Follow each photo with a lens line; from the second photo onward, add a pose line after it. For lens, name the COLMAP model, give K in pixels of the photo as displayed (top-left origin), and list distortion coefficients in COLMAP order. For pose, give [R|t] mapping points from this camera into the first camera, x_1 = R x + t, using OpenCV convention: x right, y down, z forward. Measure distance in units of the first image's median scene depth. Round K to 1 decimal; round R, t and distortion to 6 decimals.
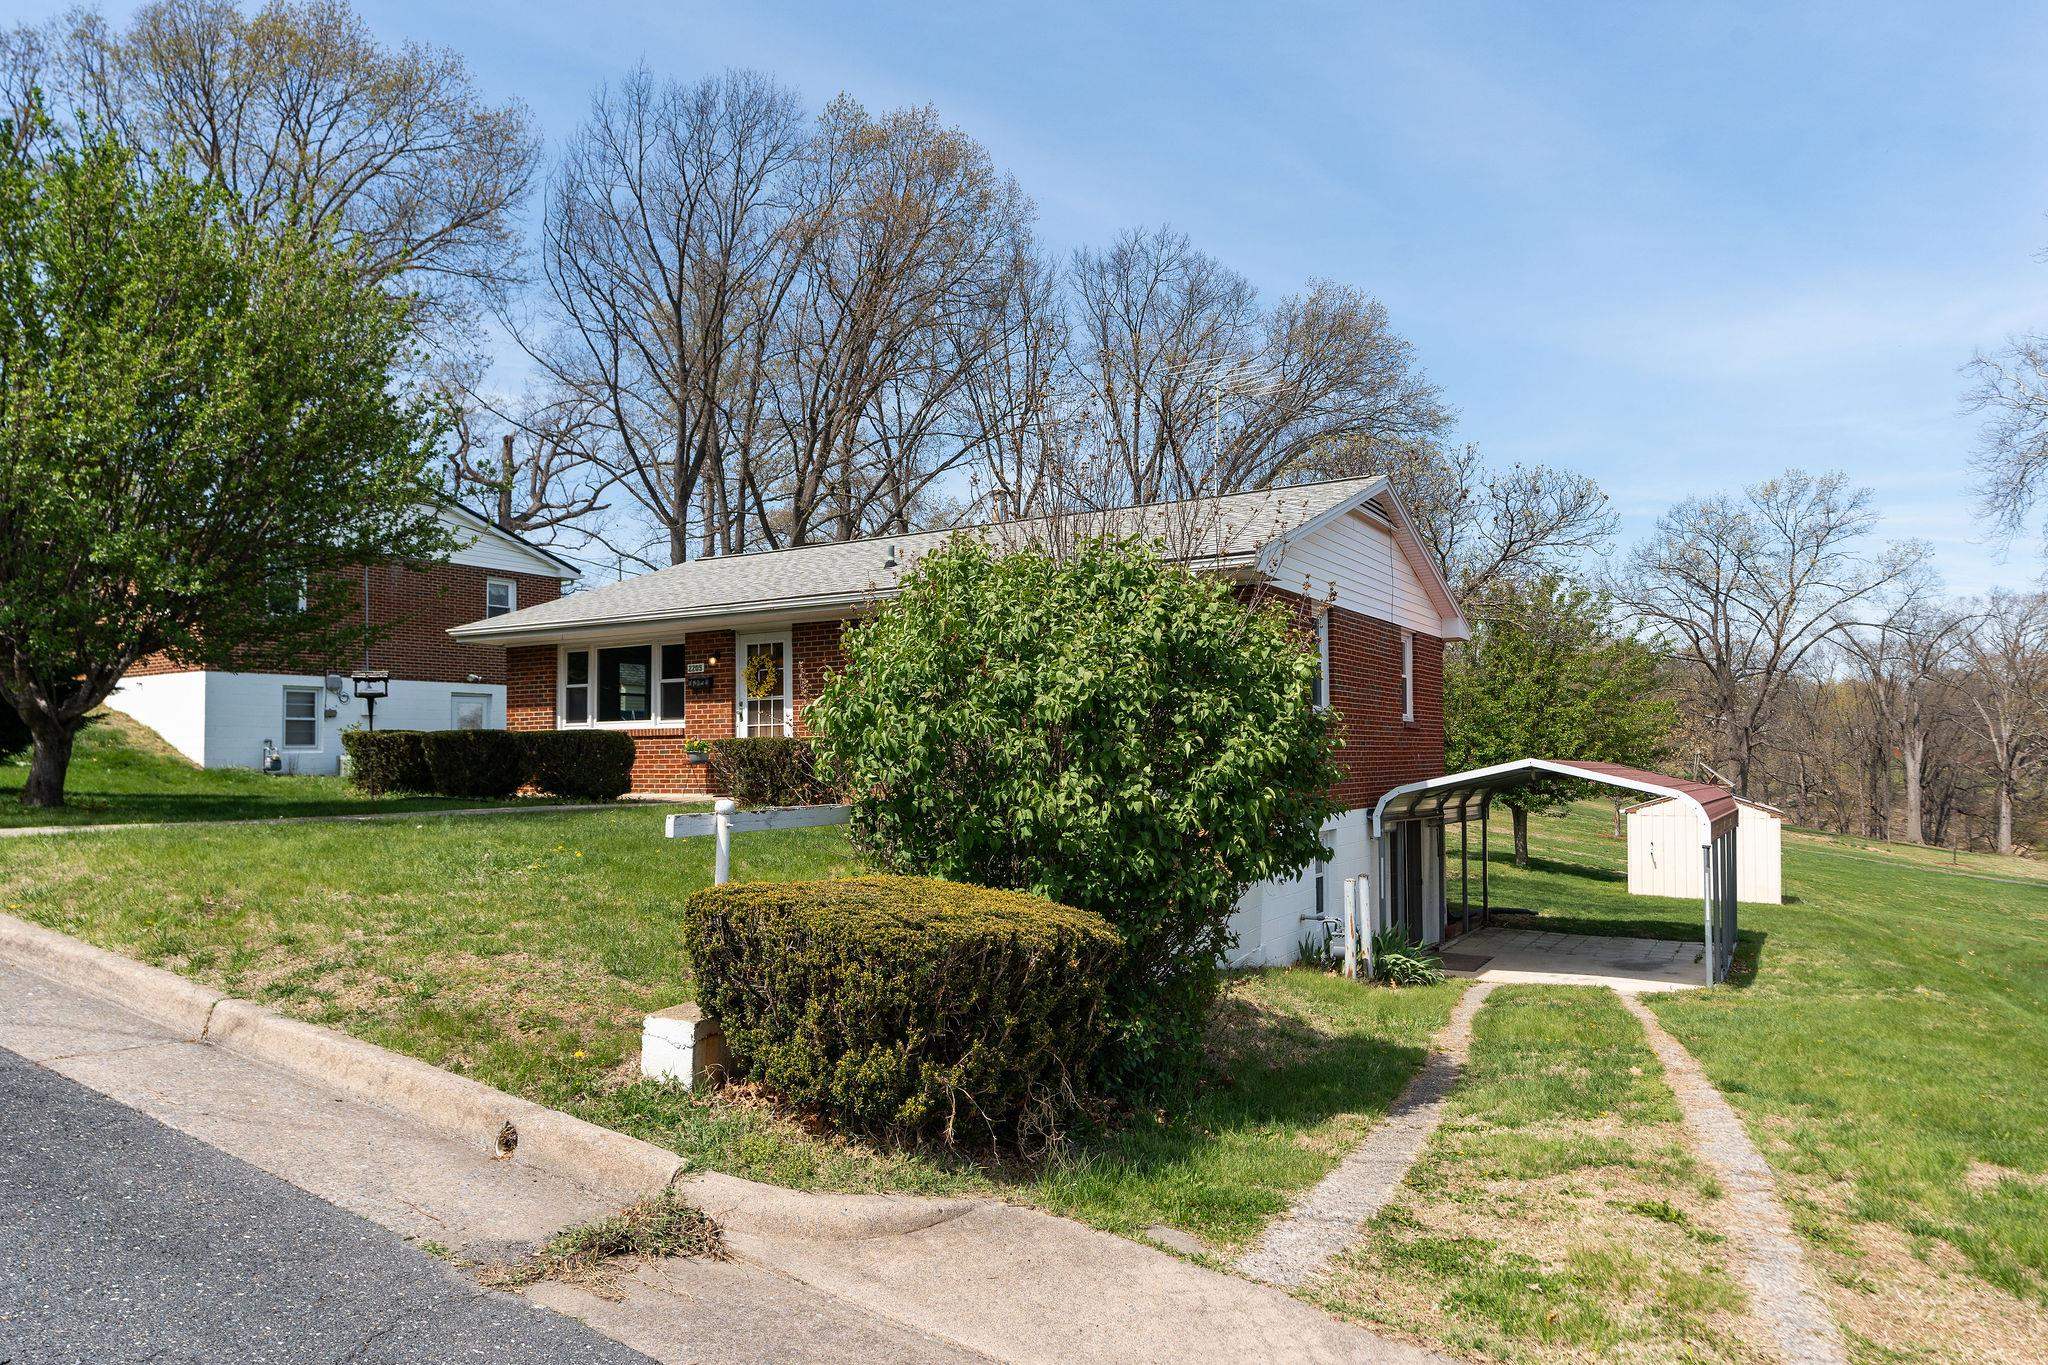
lens RADIAL K [[1119.6, 0, 1026.7], [0, 1119.6, 722.9], [0, 0, 1]] dist [0.017423, 0.000103]
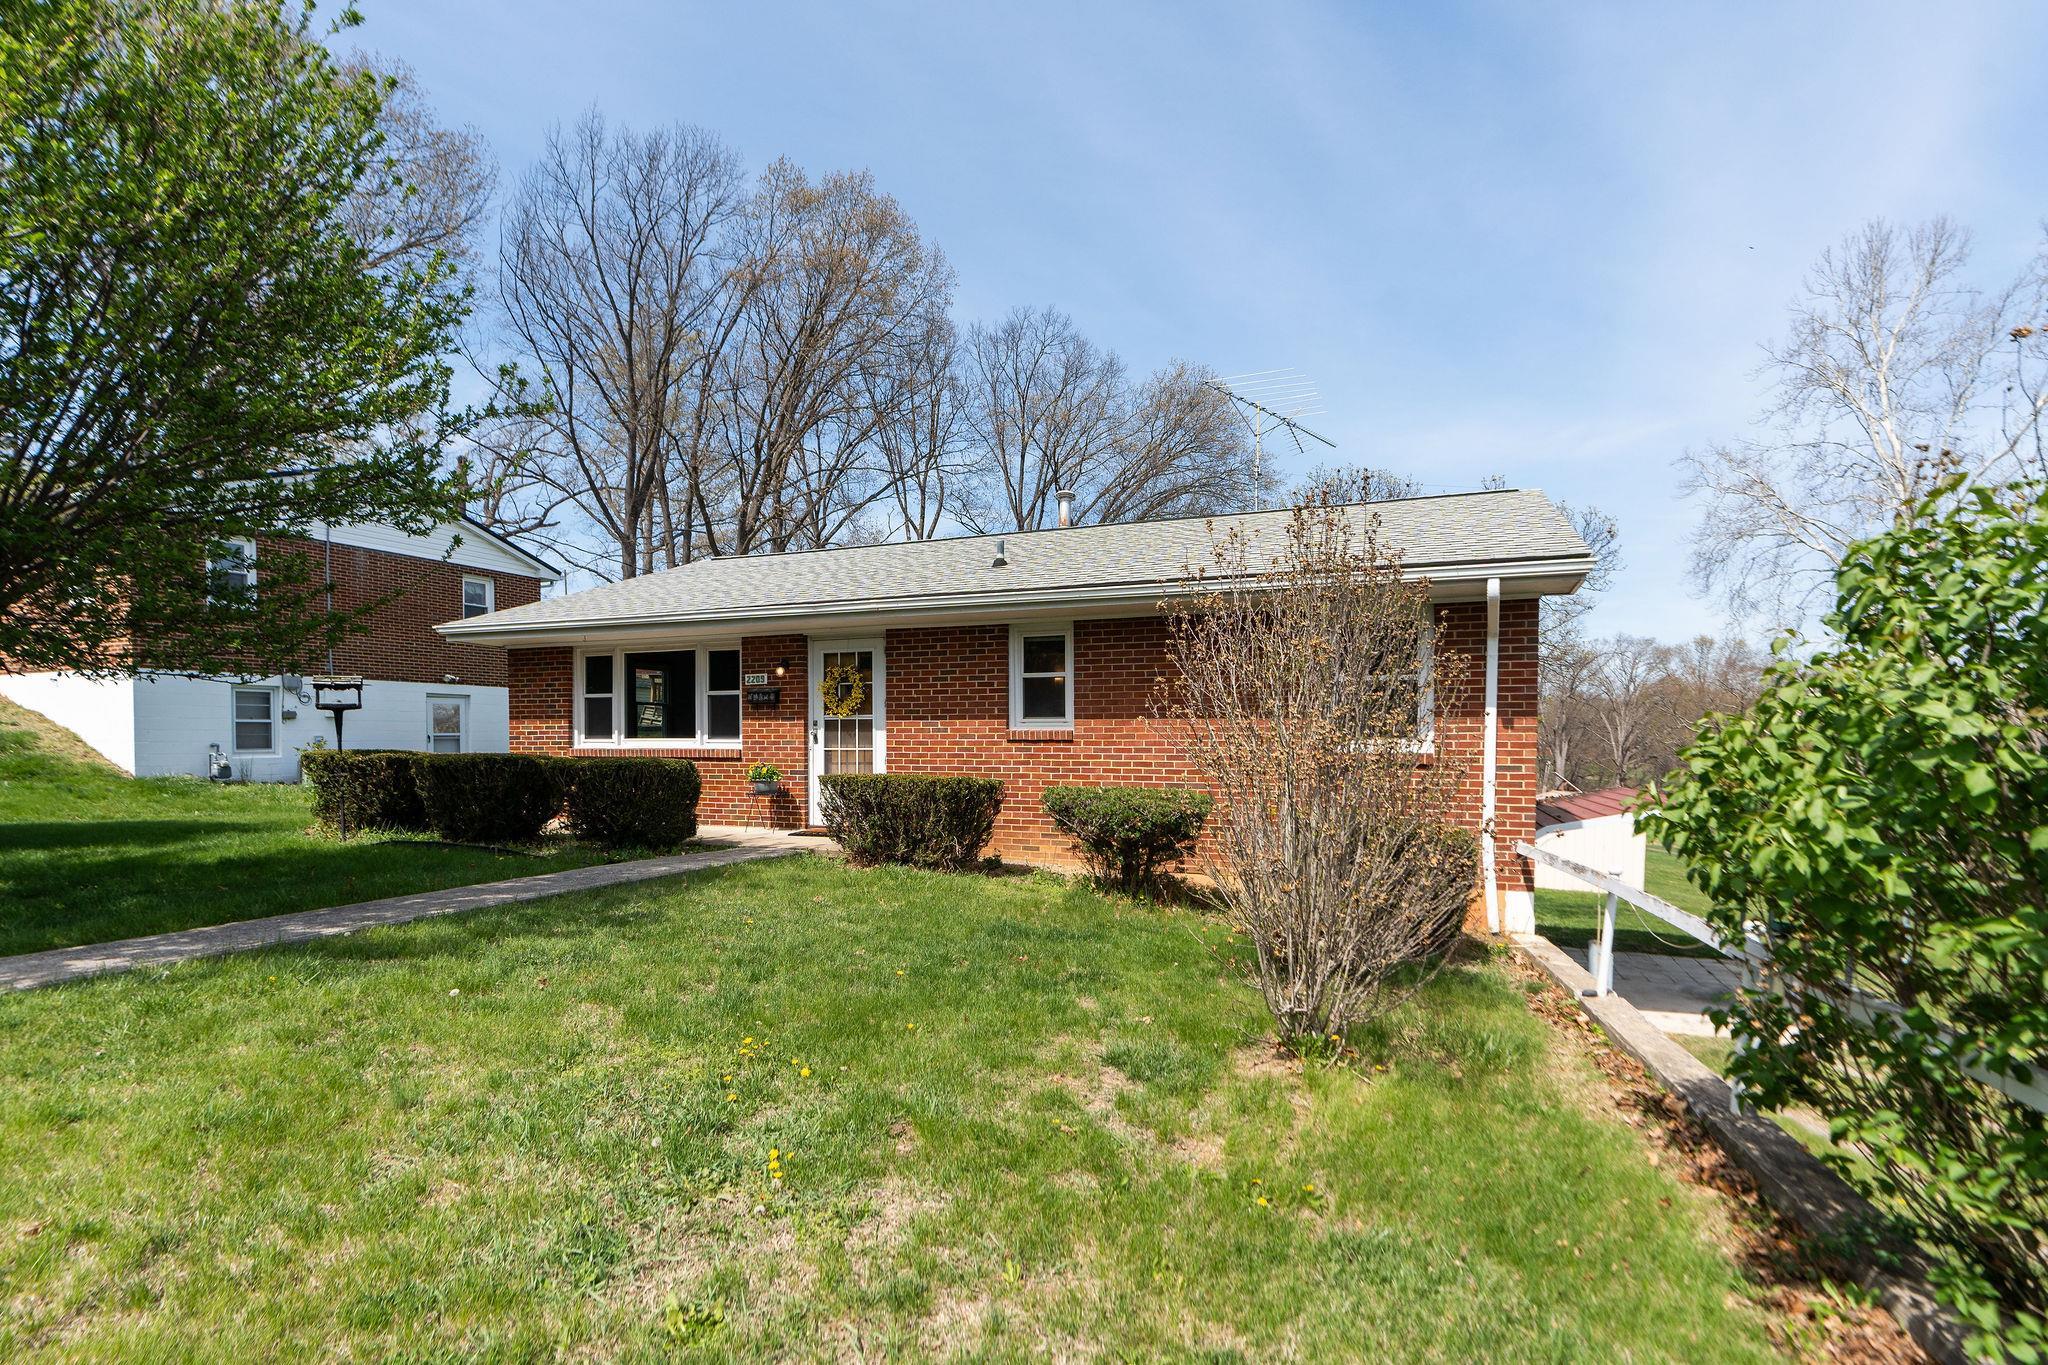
lens RADIAL K [[869.7, 0, 1019.6], [0, 869.7, 764.3], [0, 0, 1]] dist [-0.000599, -0.000020]
pose [[0.990238, 0.006437, 0.139238, -0.100979], [-0.014062, 0.998450, 0.053849, -0.012145], [-0.138675, -0.055281, 0.988794, 0.171144]]
